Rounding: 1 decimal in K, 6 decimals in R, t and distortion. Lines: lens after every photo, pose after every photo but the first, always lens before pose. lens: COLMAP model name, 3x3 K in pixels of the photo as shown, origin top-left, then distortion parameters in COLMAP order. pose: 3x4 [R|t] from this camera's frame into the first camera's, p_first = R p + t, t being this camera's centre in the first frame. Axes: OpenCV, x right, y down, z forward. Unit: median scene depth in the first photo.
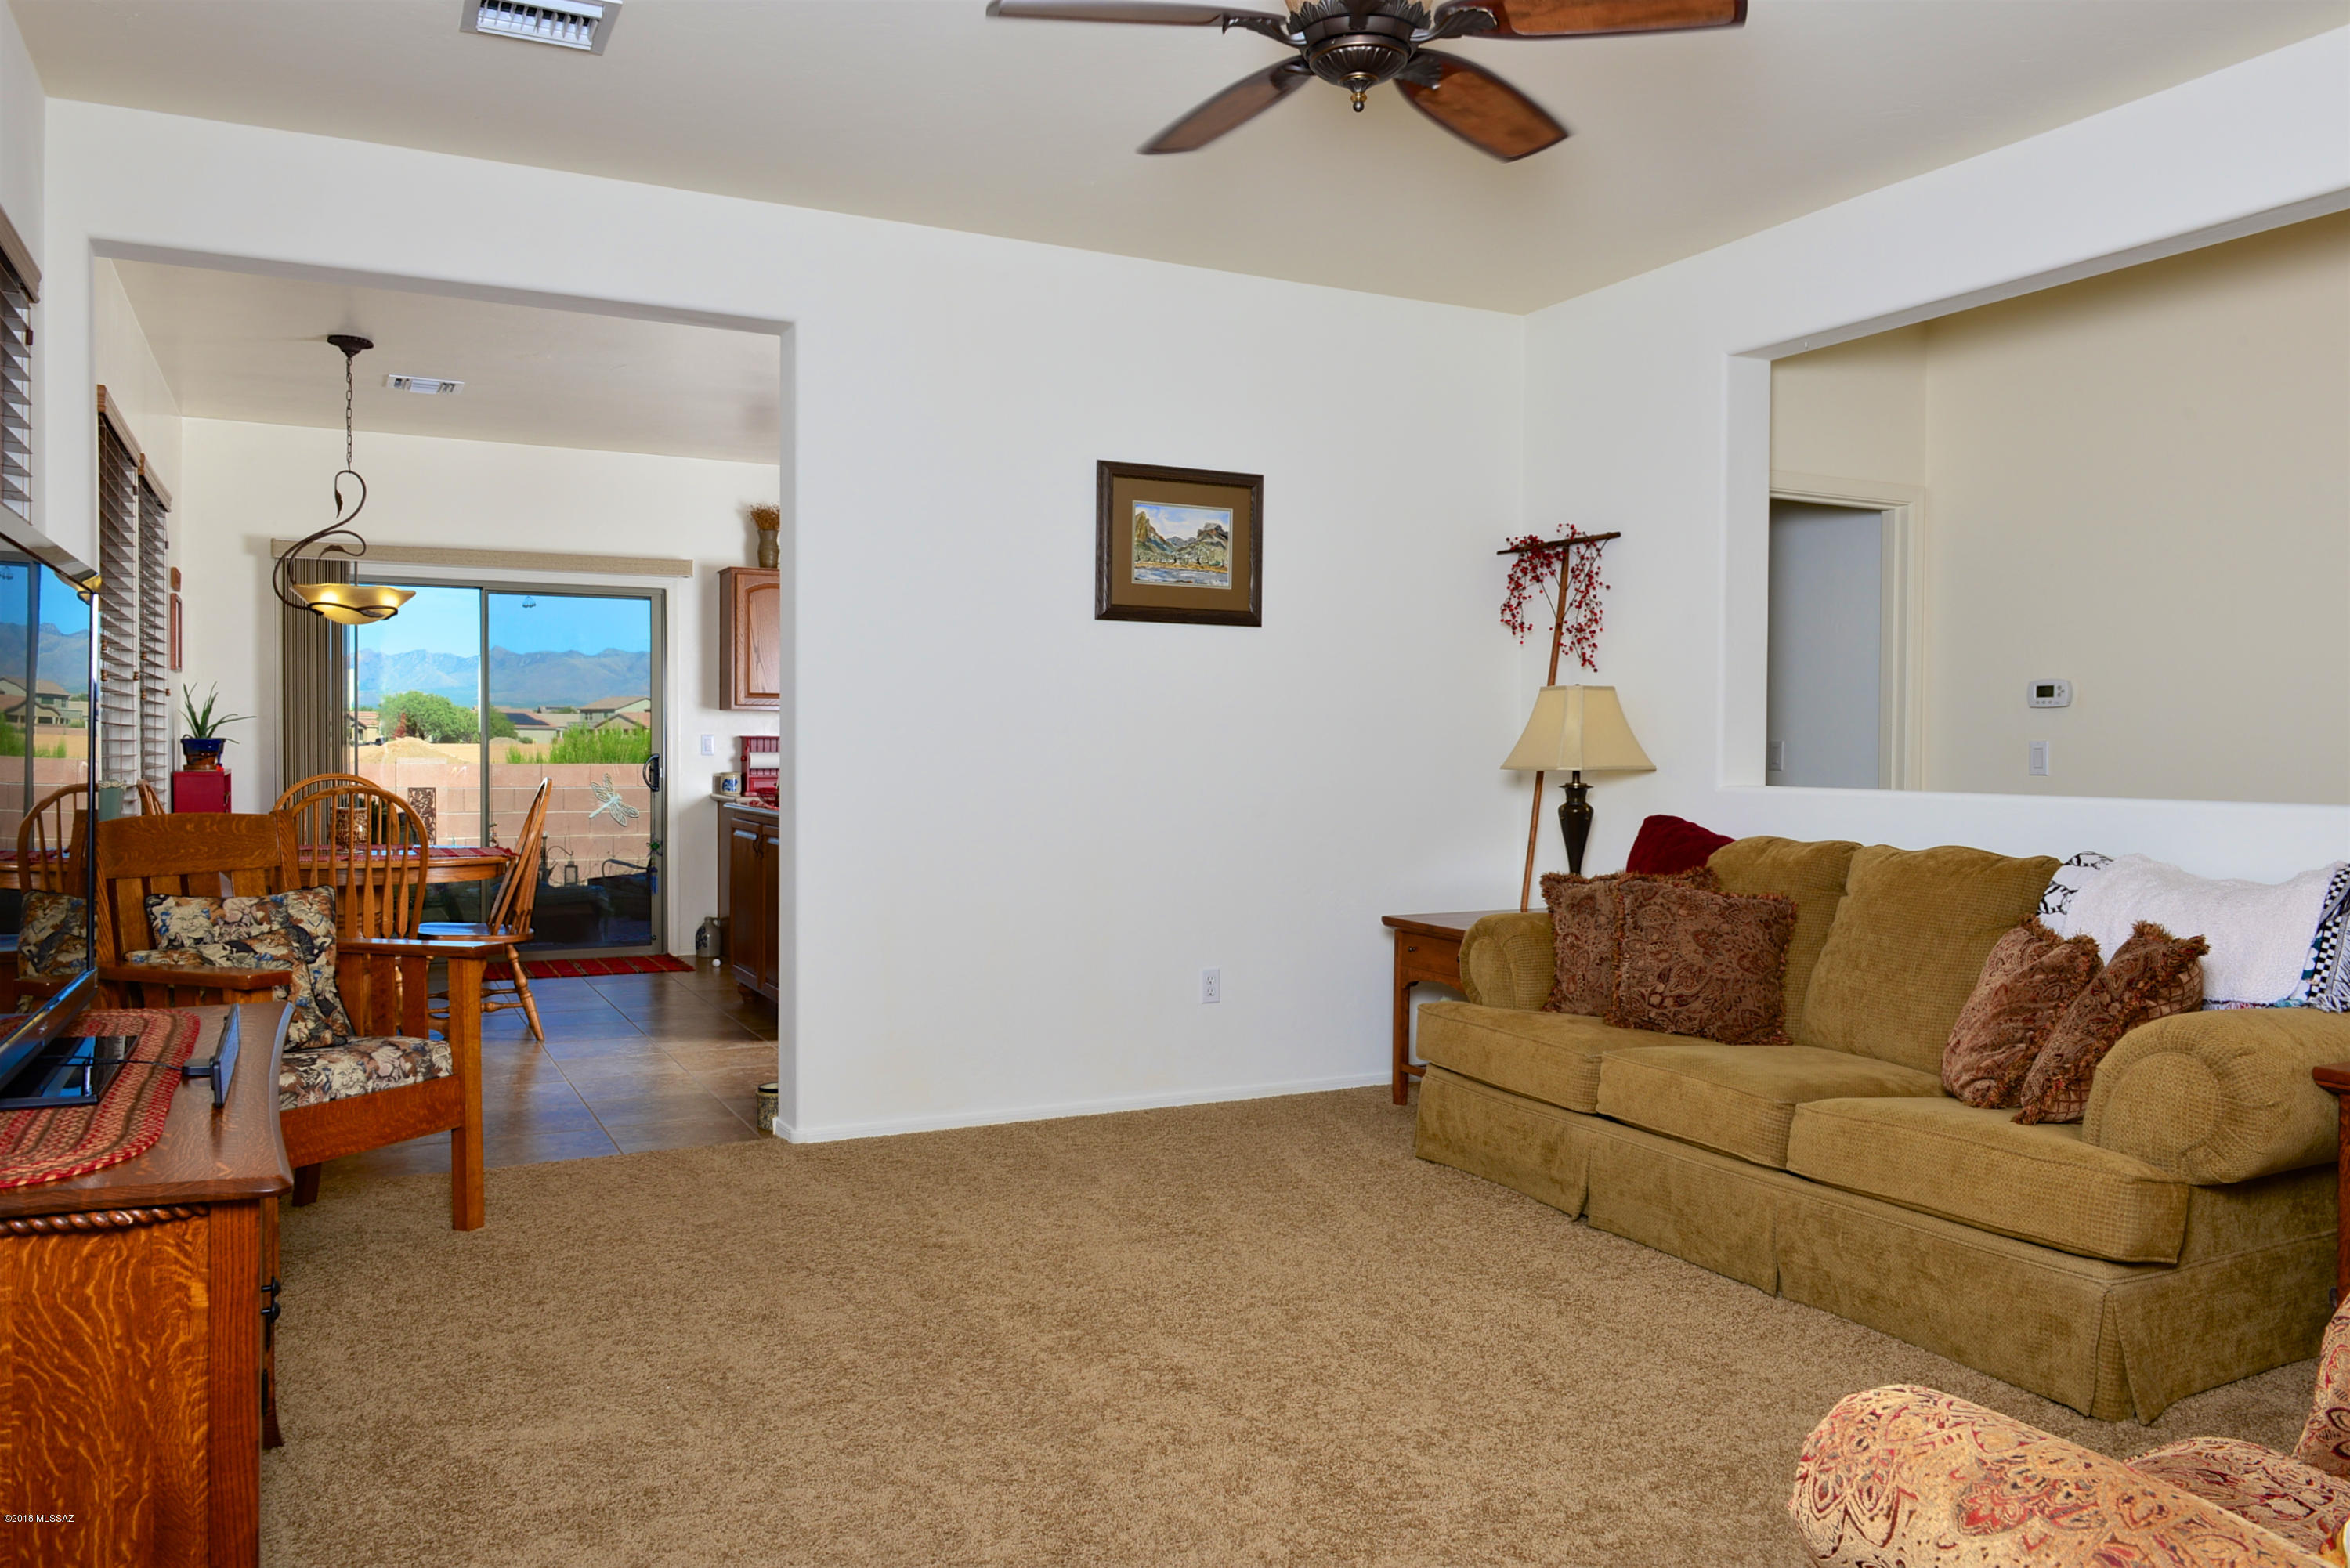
lens RADIAL K [[1713.7, 0, 1179.4], [0, 1713.7, 778.9], [0, 0, 1]] dist [-0.003563, 0.000168]
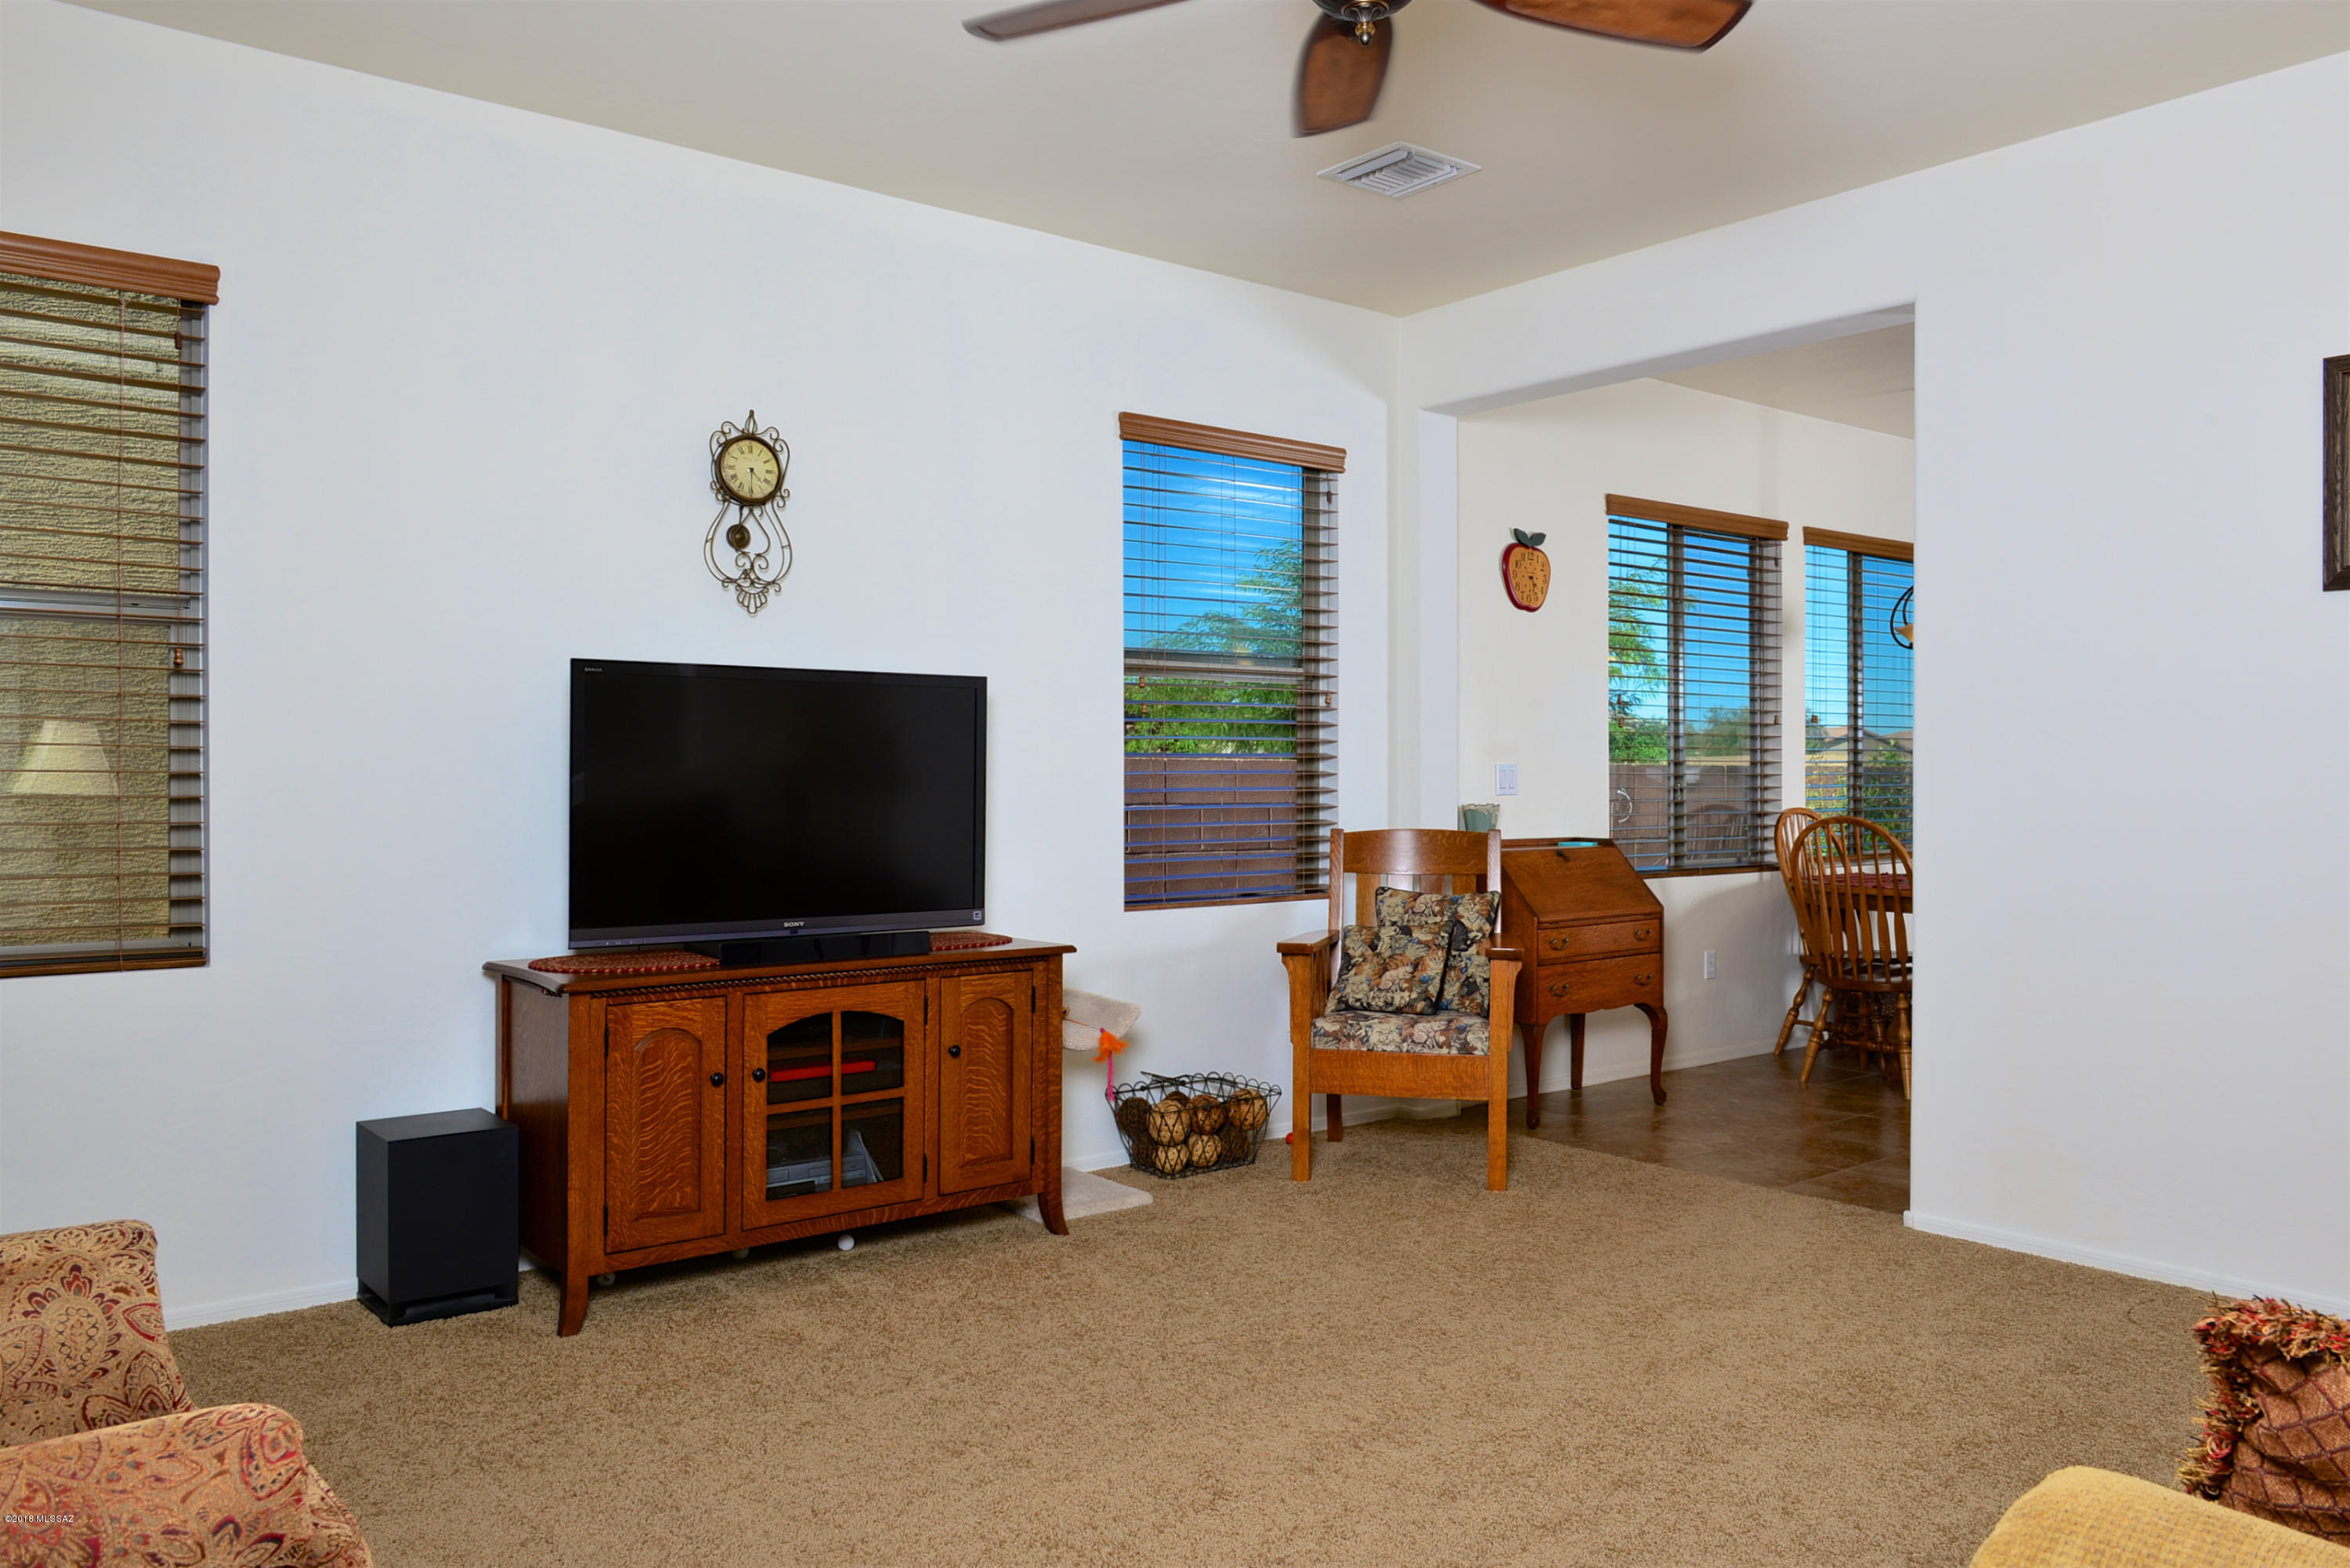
lens RADIAL K [[1713.7, 0, 1174.7], [0, 1713.7, 779.8], [0, 0, 1]] dist [-0.003563, 0.000168]
pose [[0.199455, -0.001717, -0.979905, 0.716795], [-0.015725, 0.999864, -0.004953, -0.009070], [0.979781, 0.016397, 0.199401, 0.564562]]
